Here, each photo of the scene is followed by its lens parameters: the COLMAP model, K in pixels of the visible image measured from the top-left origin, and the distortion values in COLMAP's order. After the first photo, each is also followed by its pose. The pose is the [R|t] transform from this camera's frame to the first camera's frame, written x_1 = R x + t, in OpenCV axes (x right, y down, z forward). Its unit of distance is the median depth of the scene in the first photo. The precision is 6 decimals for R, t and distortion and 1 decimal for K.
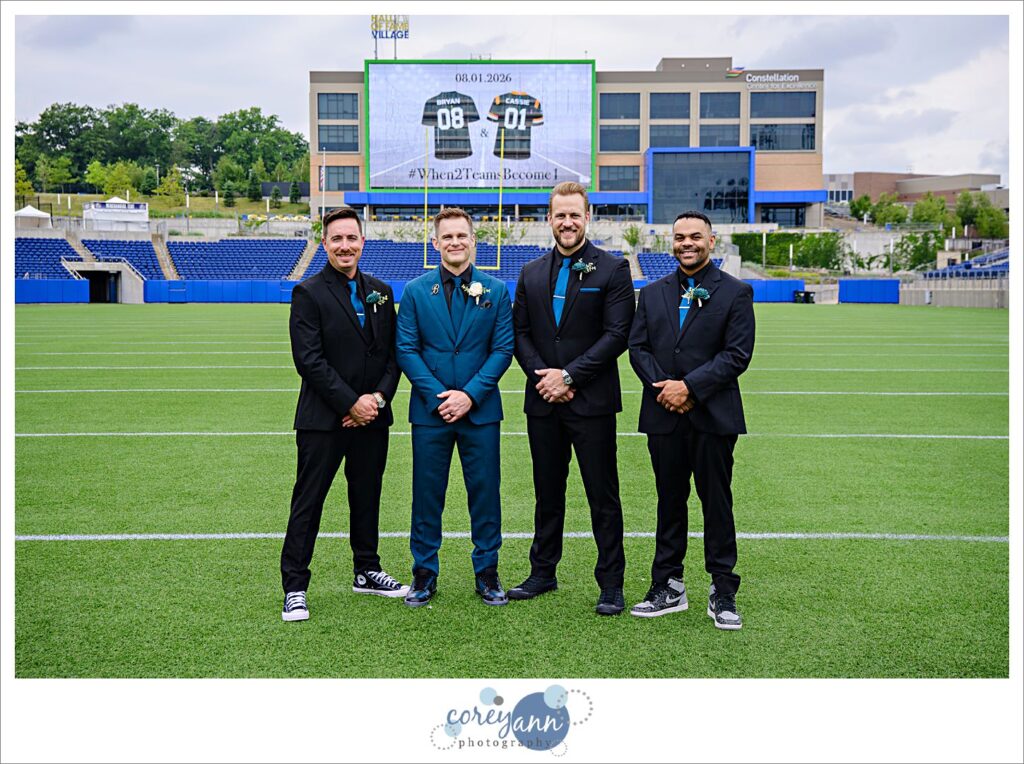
lens RADIAL K [[1475.2, 0, 512.4], [0, 1475.2, 378.0], [0, 0, 1]] dist [0.087889, 0.000000]
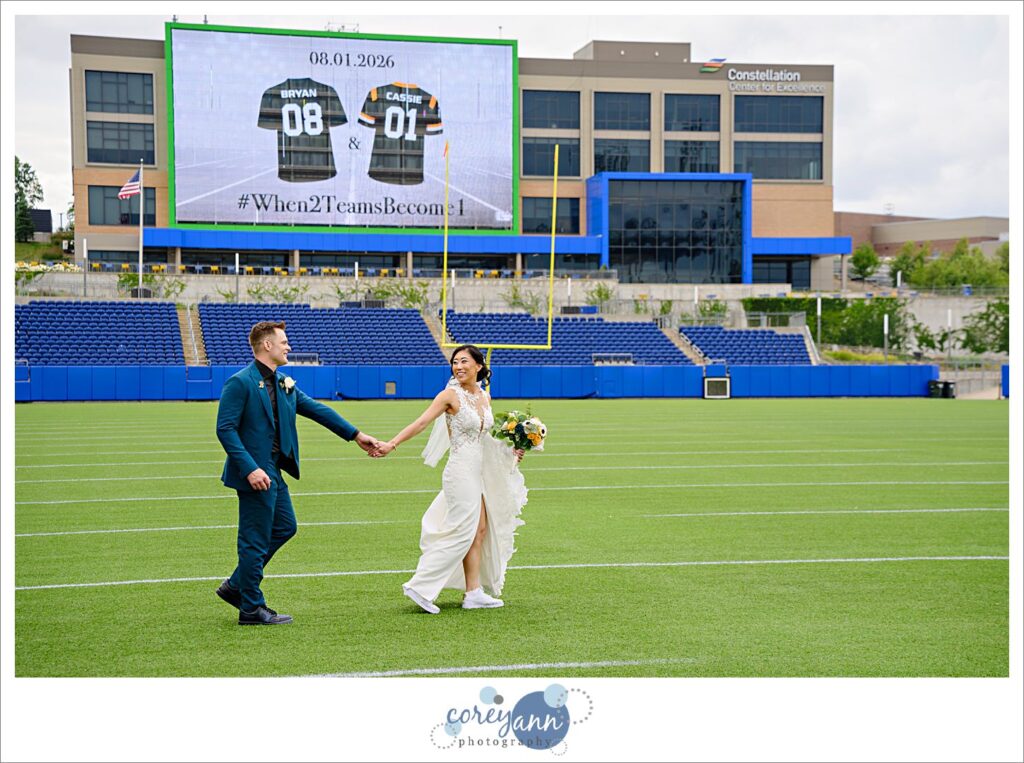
lens RADIAL K [[2234.6, 0, 518.6], [0, 2234.6, 380.5], [0, 0, 1]] dist [0.516334, 0.000000]
pose [[0.962882, -0.002230, 0.269914, -0.220809], [0.018265, 0.998212, -0.056910, -0.001226], [-0.269305, 0.059728, 0.961201, 0.018642]]
